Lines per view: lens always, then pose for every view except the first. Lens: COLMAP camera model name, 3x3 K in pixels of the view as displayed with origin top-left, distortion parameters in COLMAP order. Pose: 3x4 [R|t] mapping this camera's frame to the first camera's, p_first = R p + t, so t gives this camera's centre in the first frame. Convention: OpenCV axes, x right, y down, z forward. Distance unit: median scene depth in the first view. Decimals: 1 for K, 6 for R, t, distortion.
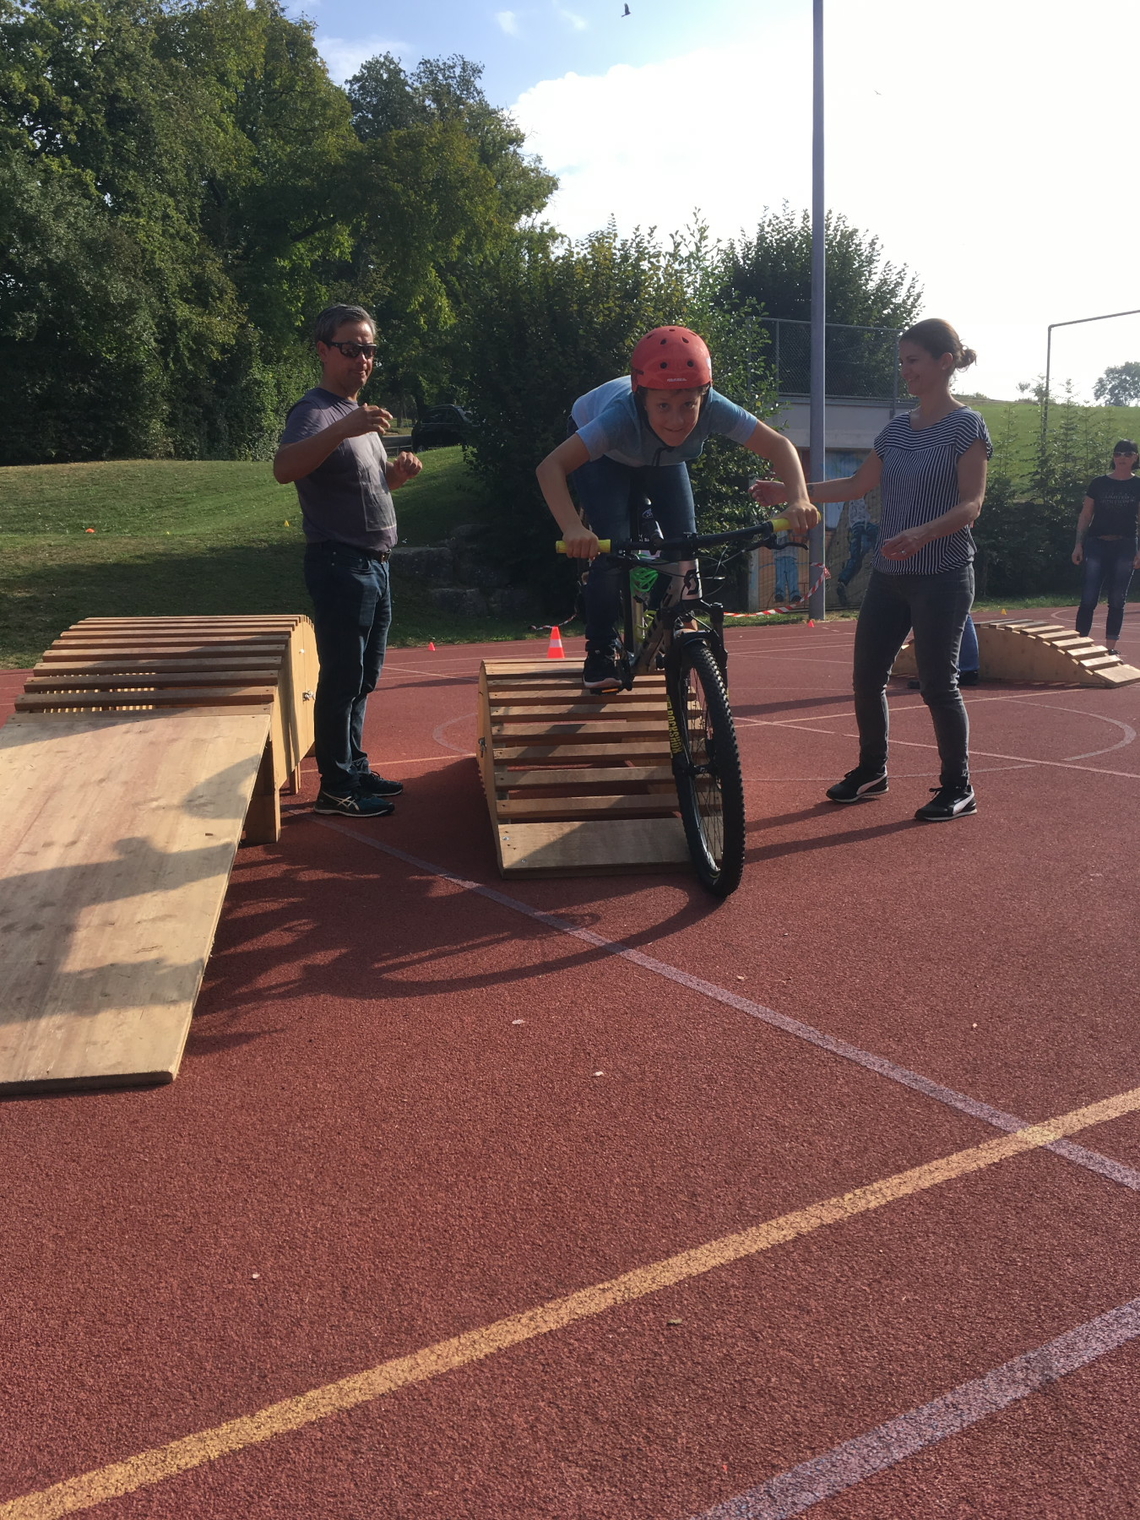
lens RADIAL K [[1301.7, 0, 564.3], [0, 1301.7, 766.6], [0, 0, 1]] dist [0.094469, -0.131556]
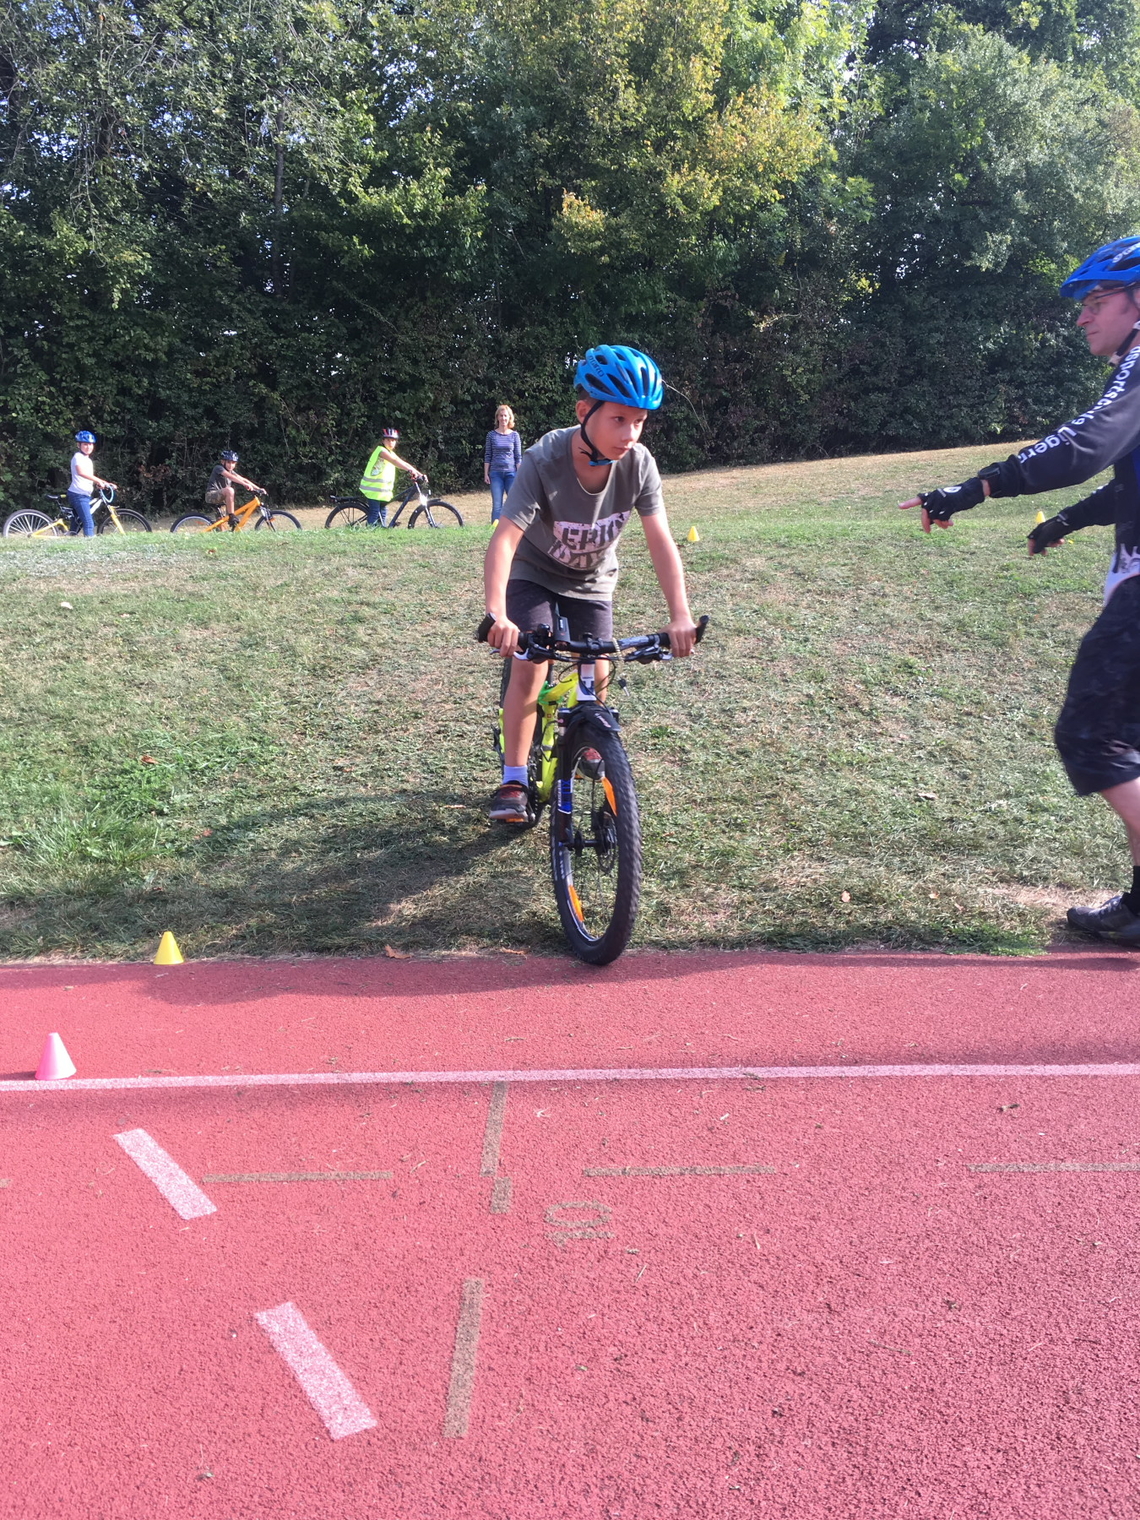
lens RADIAL K [[1292.3, 0, 565.1], [0, 1292.3, 779.3], [0, 0, 1]] dist [0.084114, -0.118528]
pose [[0.850660, 0.081976, -0.519286, -0.165797], [-0.083309, 0.996306, 0.020808, -0.028626], [0.519074, 0.025561, 0.854347, 0.204393]]
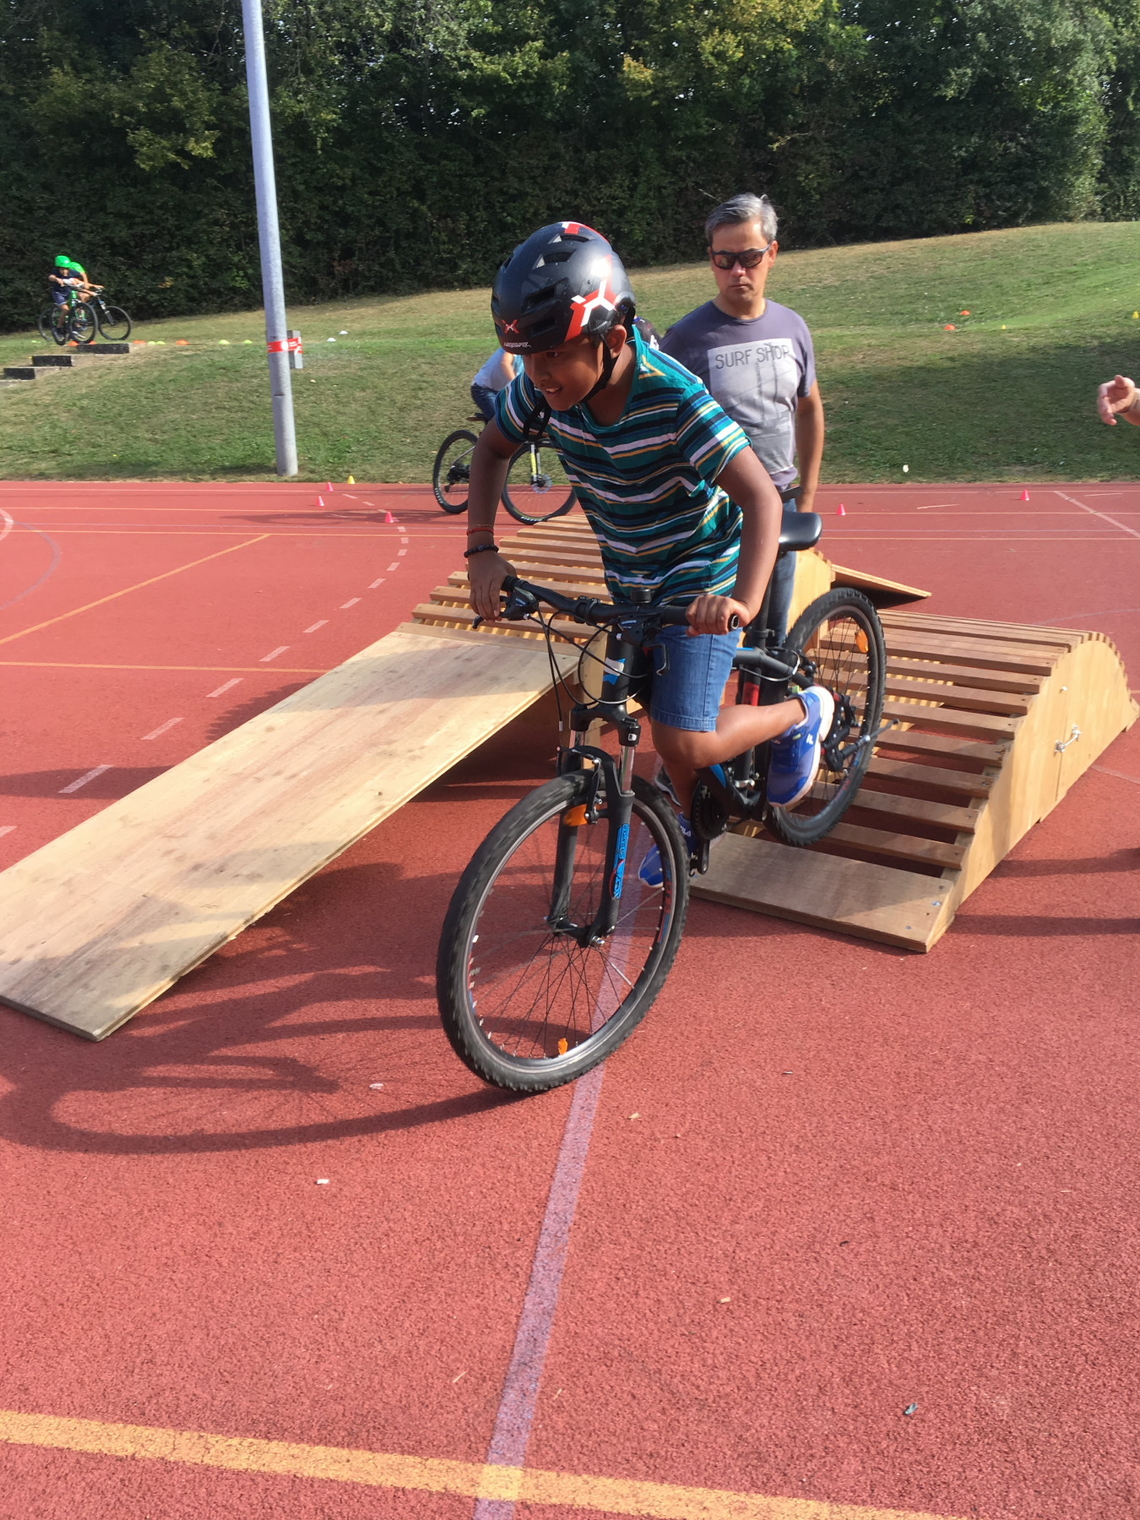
lens RADIAL K [[1262.1, 0, 564.5], [0, 1262.1, 799.2], [0, 0, 1]] dist [0.055369, -0.067929]
pose [[0.768388, 0.232861, -0.596117, 0.041613], [-0.102990, 0.964308, 0.243934, -0.019568], [0.631643, -0.126042, 0.764945, 0.023931]]
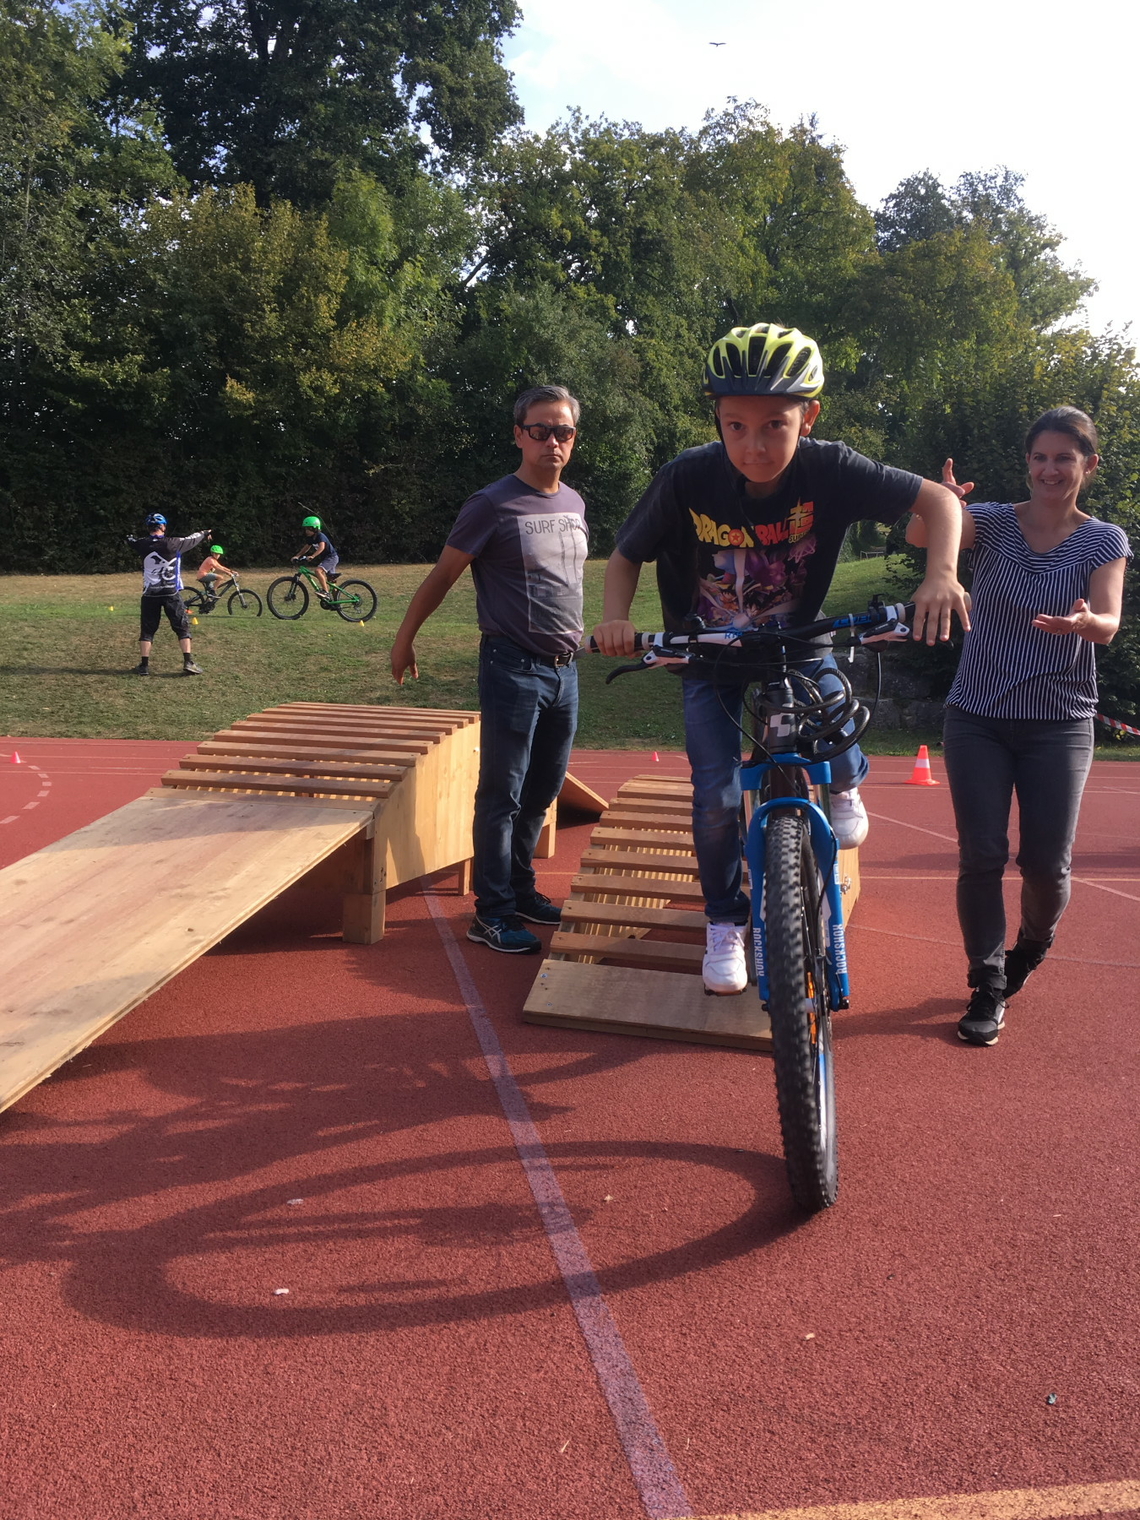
lens RADIAL K [[1301.7, 0, 564.3], [0, 1301.7, 766.6], [0, 0, 1]] dist [0.094469, -0.131556]
pose [[0.928947, 0.085369, -0.360236, 0.026855], [-0.112485, 0.992133, -0.054951, -0.003803], [0.352711, 0.091567, 0.931241, 0.015372]]
